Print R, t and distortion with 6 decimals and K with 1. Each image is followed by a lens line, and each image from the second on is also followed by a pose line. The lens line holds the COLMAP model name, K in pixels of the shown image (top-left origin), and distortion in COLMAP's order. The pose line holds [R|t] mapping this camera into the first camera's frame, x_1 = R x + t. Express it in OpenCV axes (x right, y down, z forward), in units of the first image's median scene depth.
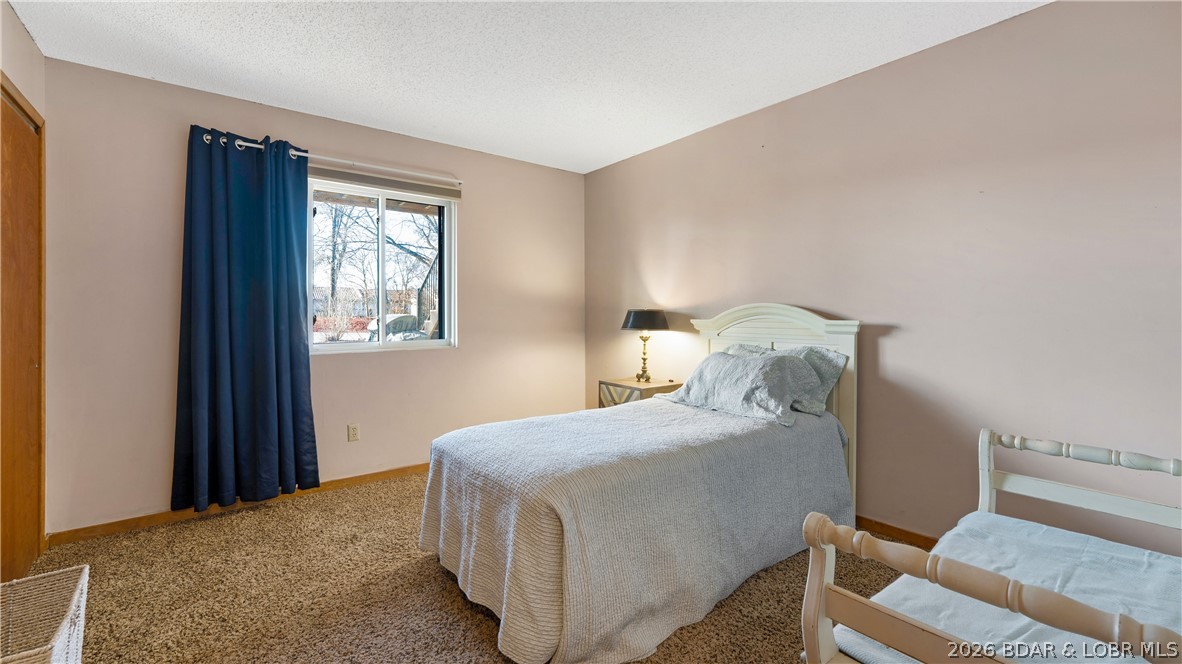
lens RADIAL K [[496.0, 0, 587.6], [0, 496.0, 314.9], [0, 0, 1]] dist [0.000180, -0.000005]
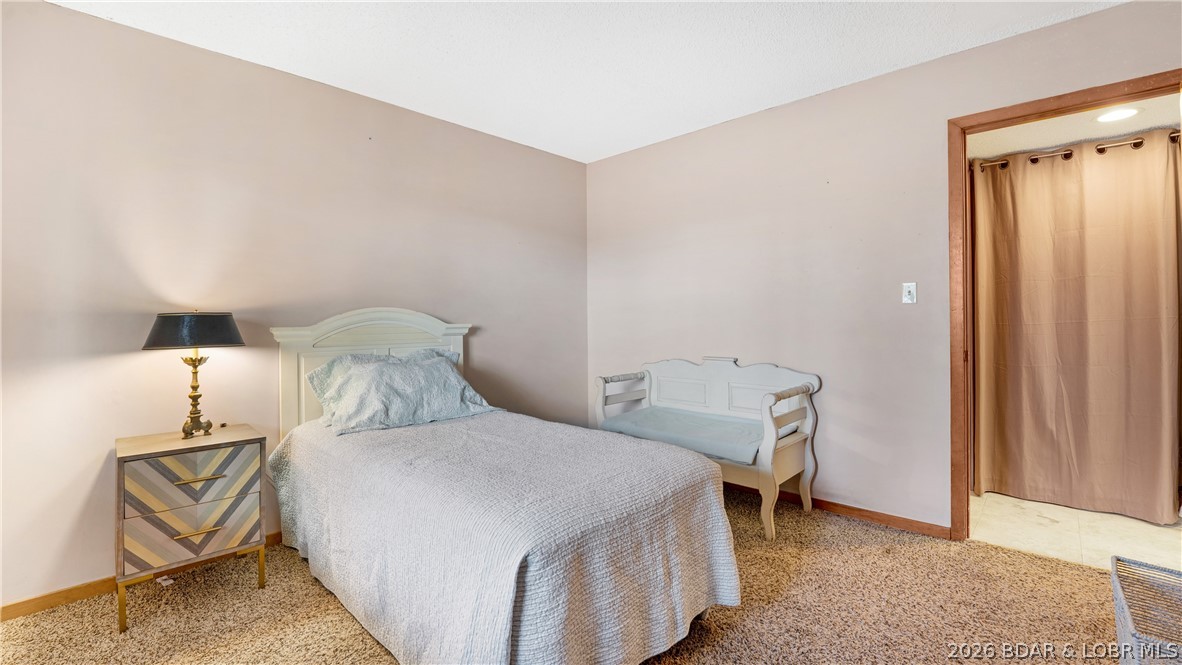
lens RADIAL K [[496.0, 0, 587.6], [0, 496.0, 315.4], [0, 0, 1]] dist [0.000180, -0.000005]
pose [[-0.147757, 0.006424, 0.989003, -0.671664], [0.007157, 0.999960, -0.005426, -0.000980], [-0.988998, 0.006277, -0.147797, 0.793421]]
